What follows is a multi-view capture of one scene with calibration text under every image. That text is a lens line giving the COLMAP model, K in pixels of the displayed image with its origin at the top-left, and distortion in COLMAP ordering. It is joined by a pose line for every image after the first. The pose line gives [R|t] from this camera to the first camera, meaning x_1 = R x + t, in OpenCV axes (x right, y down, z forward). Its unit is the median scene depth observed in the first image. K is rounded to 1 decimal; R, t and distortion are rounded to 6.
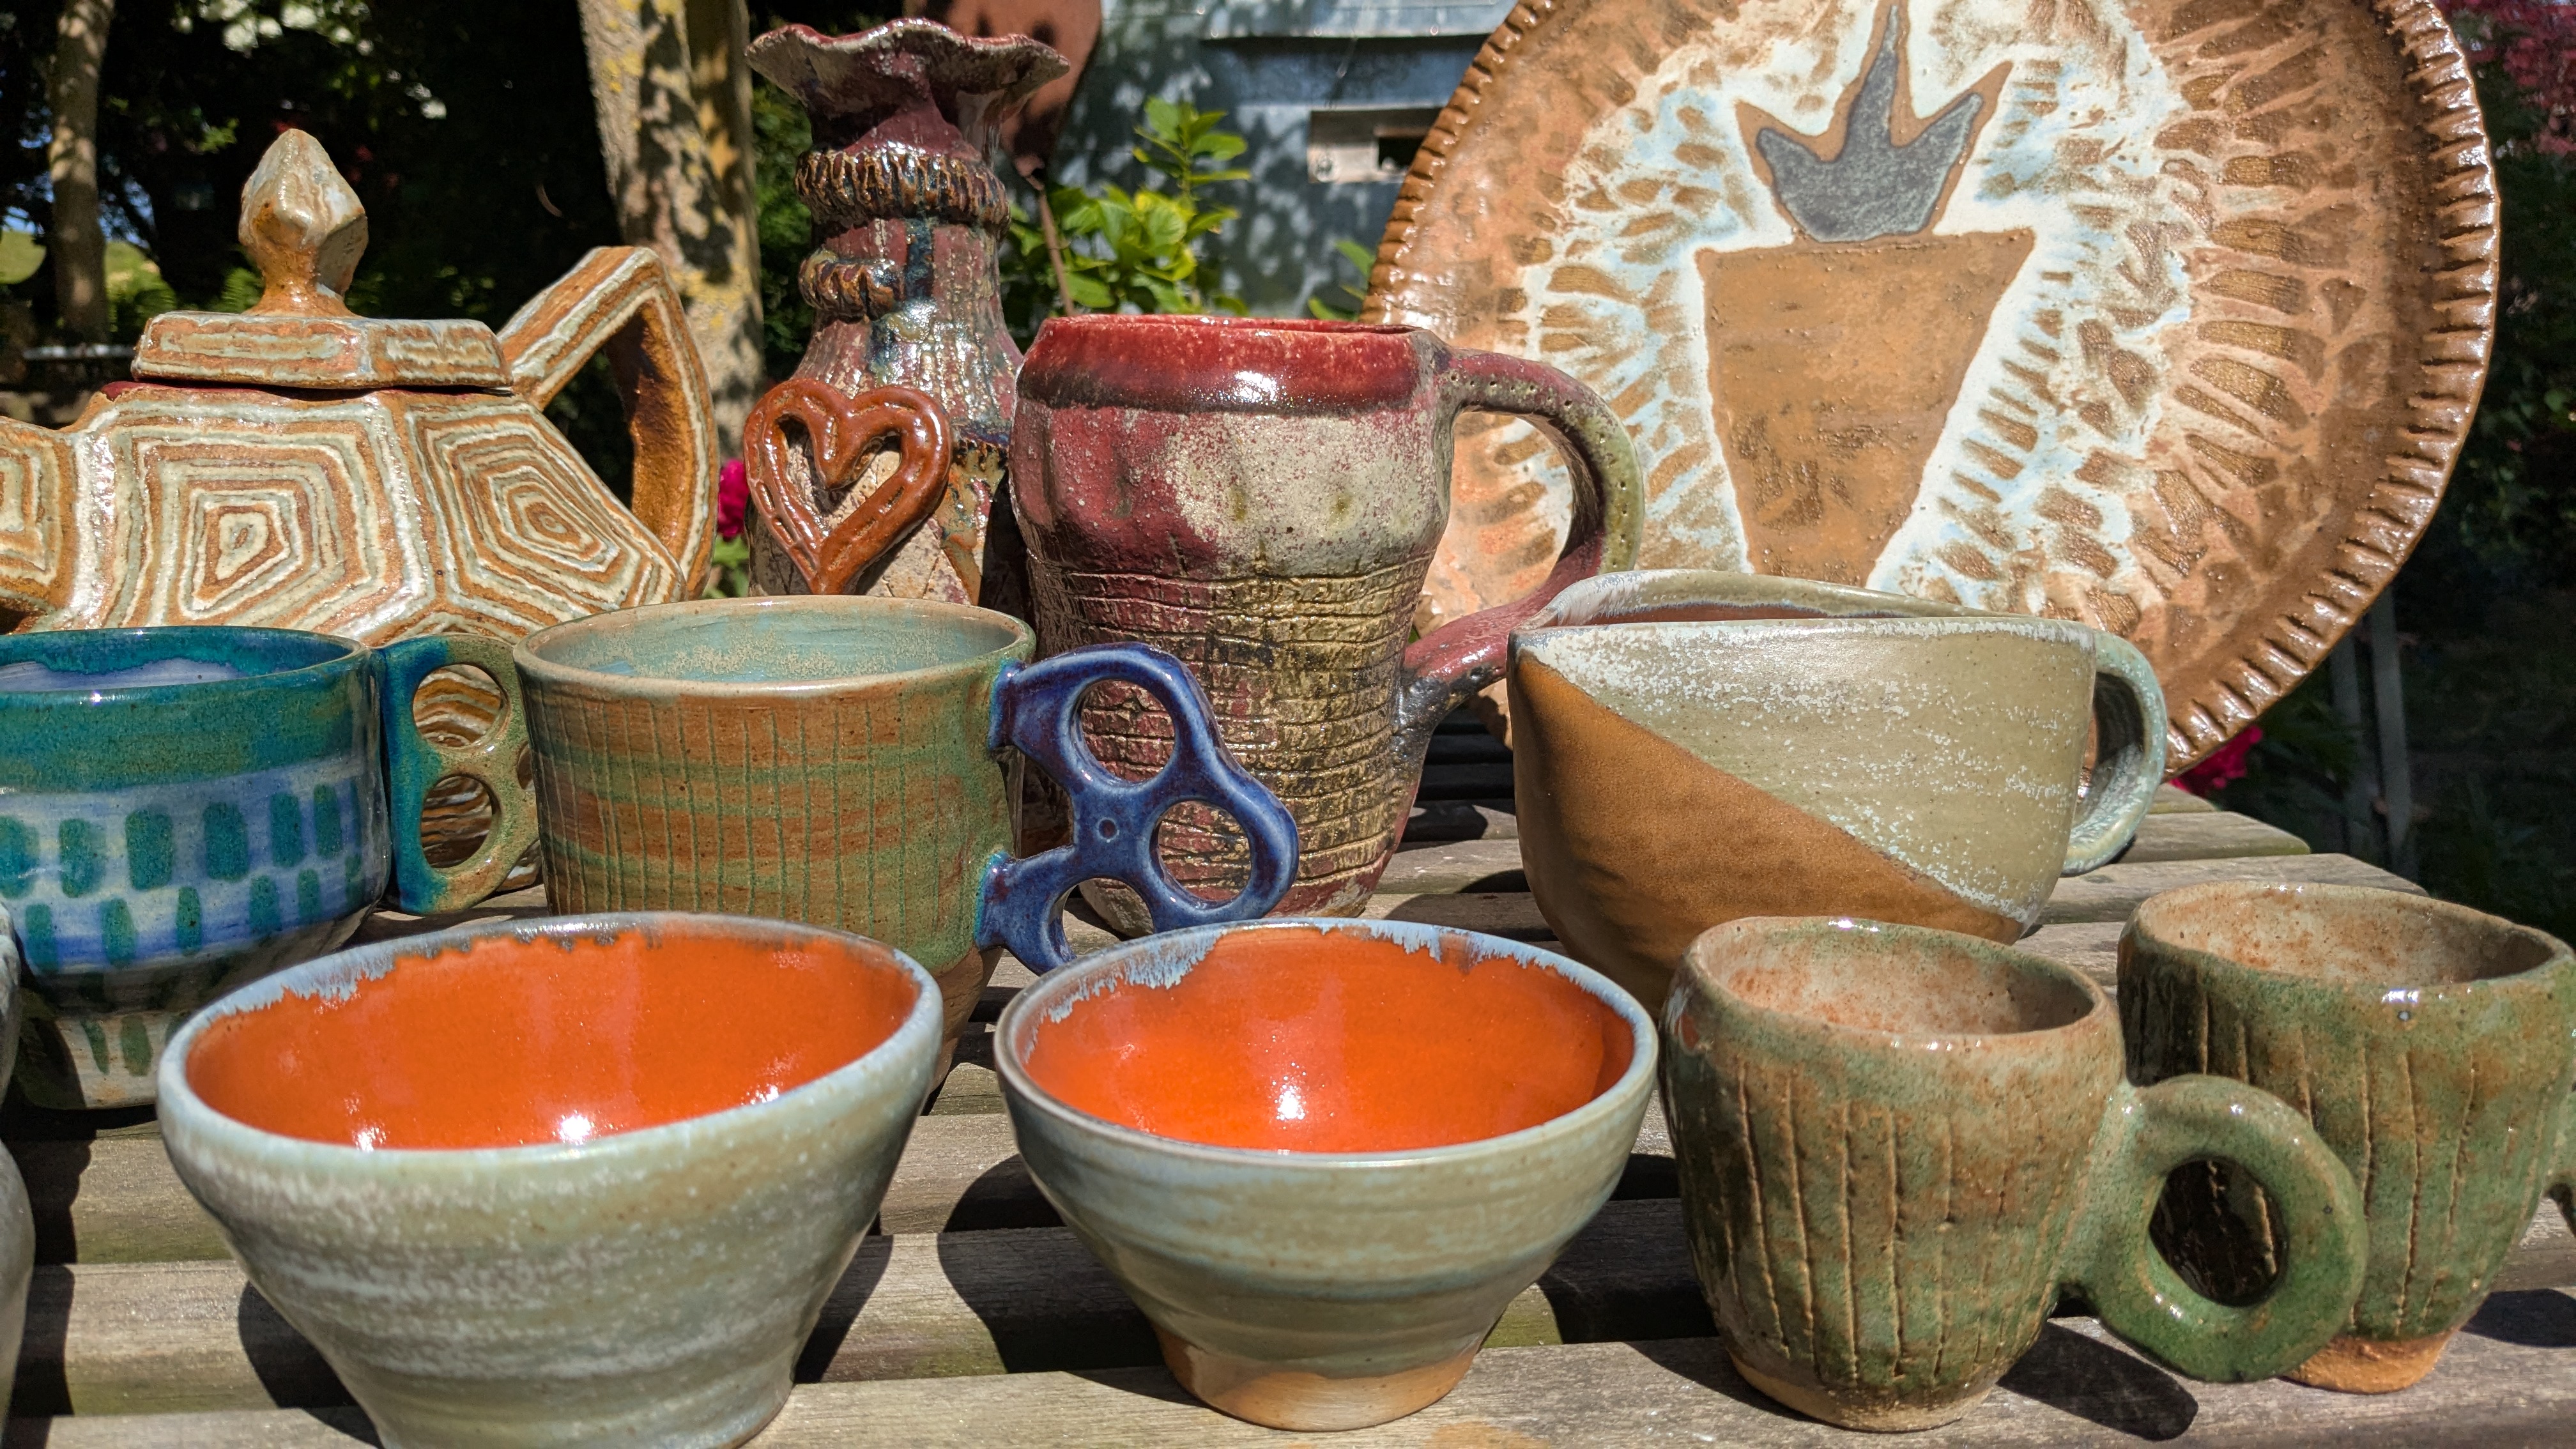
lens RADIAL K [[2052.9, 0, 1302.6], [0, 2052.9, 718.0], [0, 0, 1]] dist [0.053866, -0.078759]
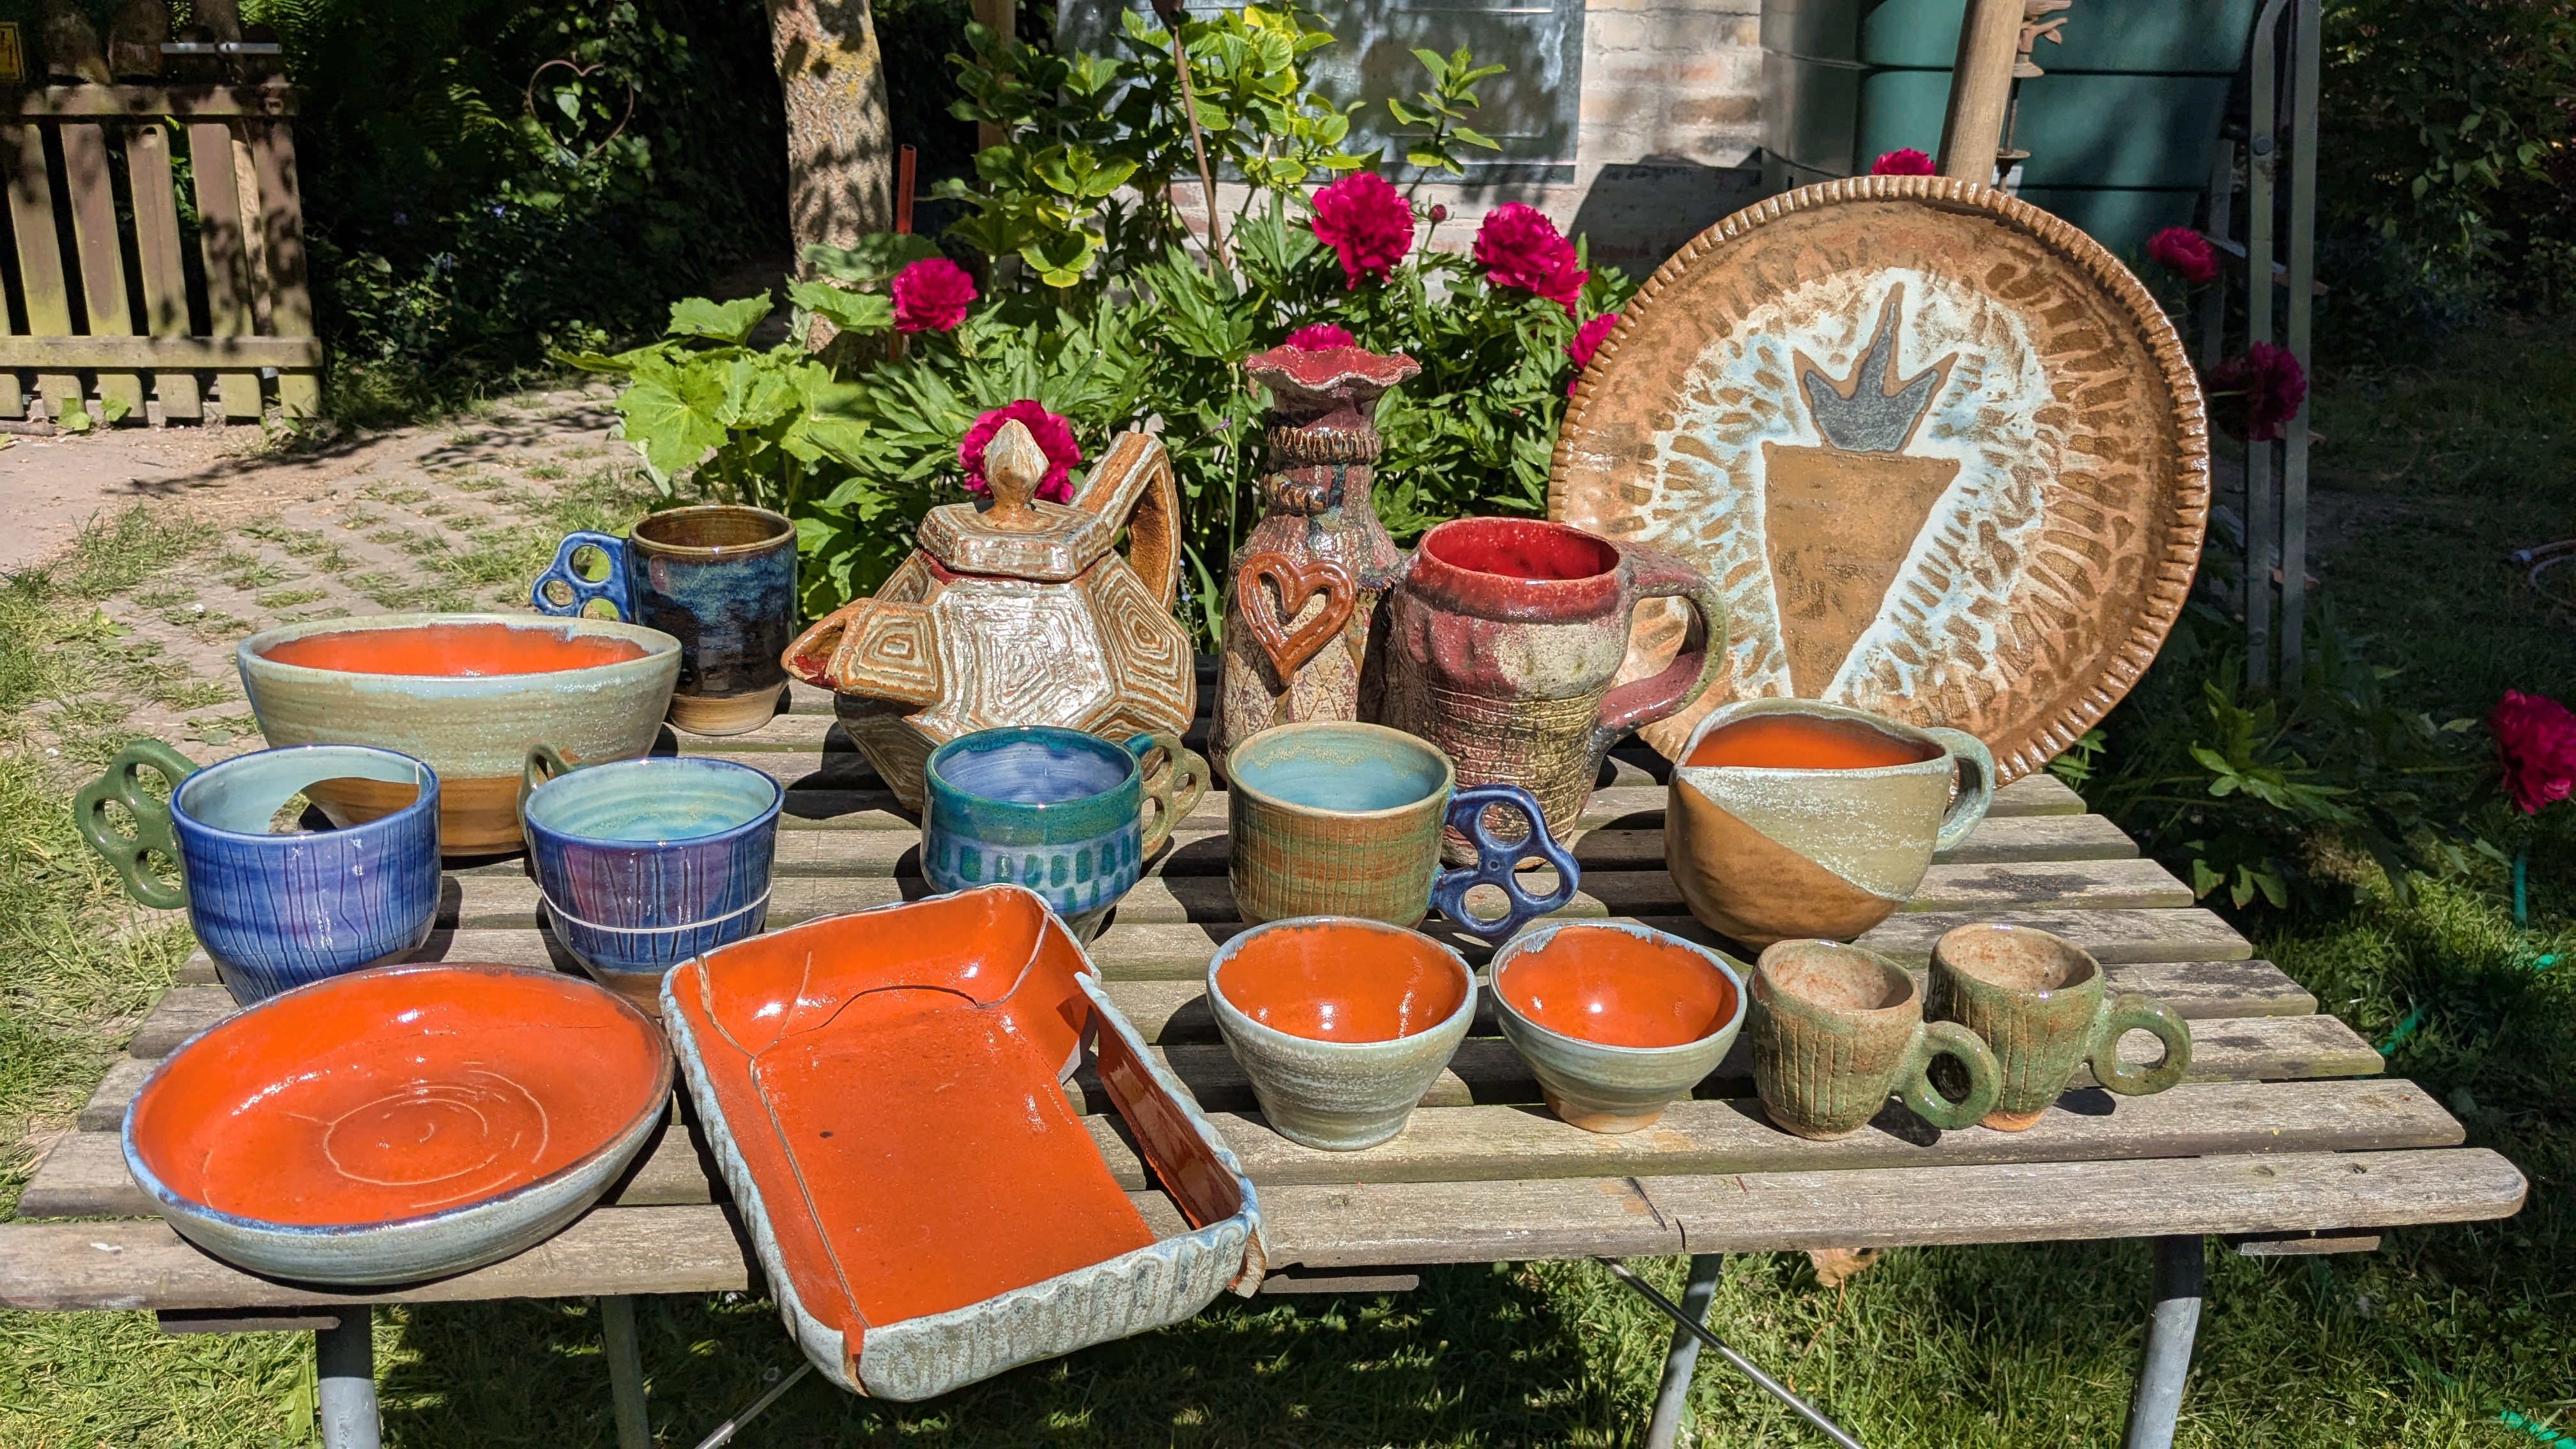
lens RADIAL K [[2052.9, 0, 1275.6], [0, 2052.9, 719.6], [0, 0, 1]] dist [0.053866, -0.078759]
pose [[0.999452, 0.032774, 0.004579, -0.234051], [-0.033057, 0.982355, 0.184083, -0.339841], [0.001535, -0.184133, 0.982900, -0.786851]]
